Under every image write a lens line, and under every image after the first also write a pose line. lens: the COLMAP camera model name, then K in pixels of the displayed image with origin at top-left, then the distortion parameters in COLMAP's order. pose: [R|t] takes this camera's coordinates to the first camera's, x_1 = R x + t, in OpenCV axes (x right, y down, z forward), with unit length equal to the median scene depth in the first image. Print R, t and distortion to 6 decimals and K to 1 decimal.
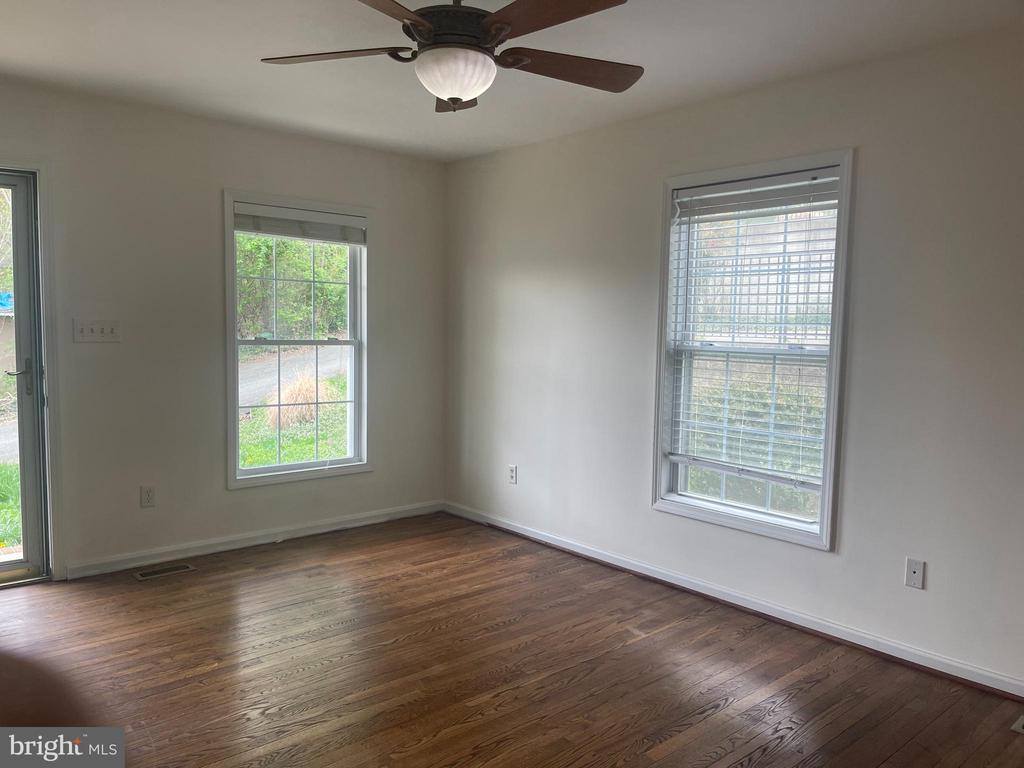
lens RADIAL K [[777.4, 0, 514.4], [0, 777.4, 390.9], [0, 0, 1]] dist [0.082556, -0.106497]
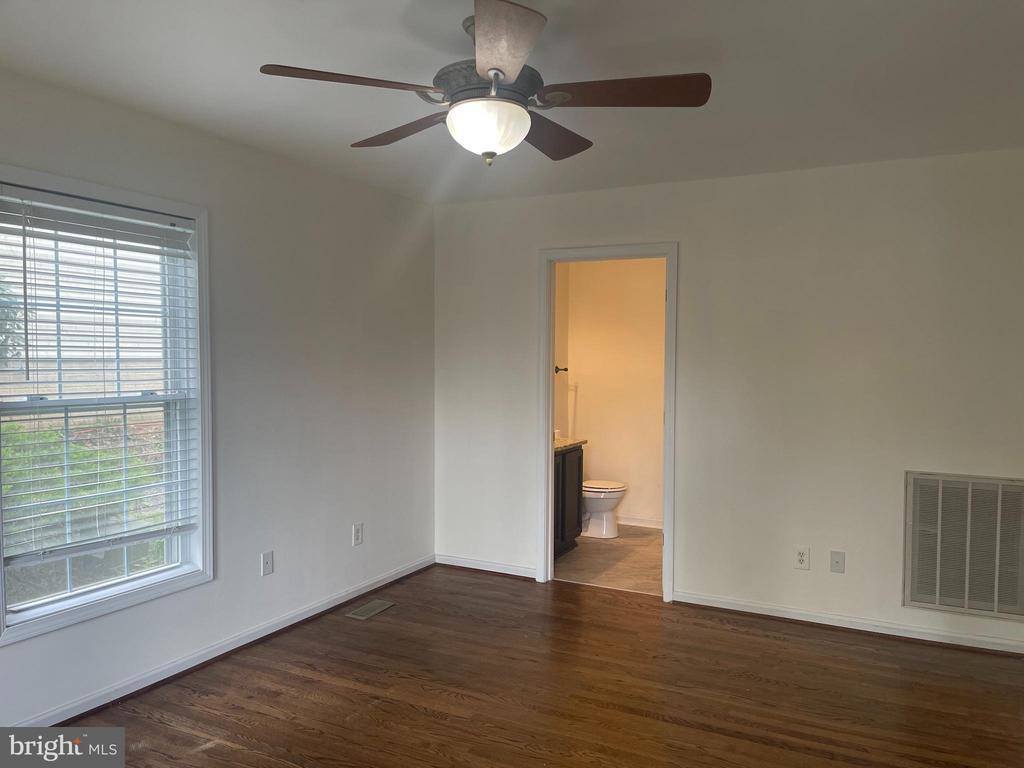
lens RADIAL K [[777.4, 0, 514.4], [0, 777.4, 390.9], [0, 0, 1]] dist [0.082556, -0.106497]
pose [[-0.367369, -0.060005, 0.928138, -0.720608], [0.069057, 0.993402, 0.091558, -0.119815], [-0.927508, 0.097730, -0.360802, 0.970386]]
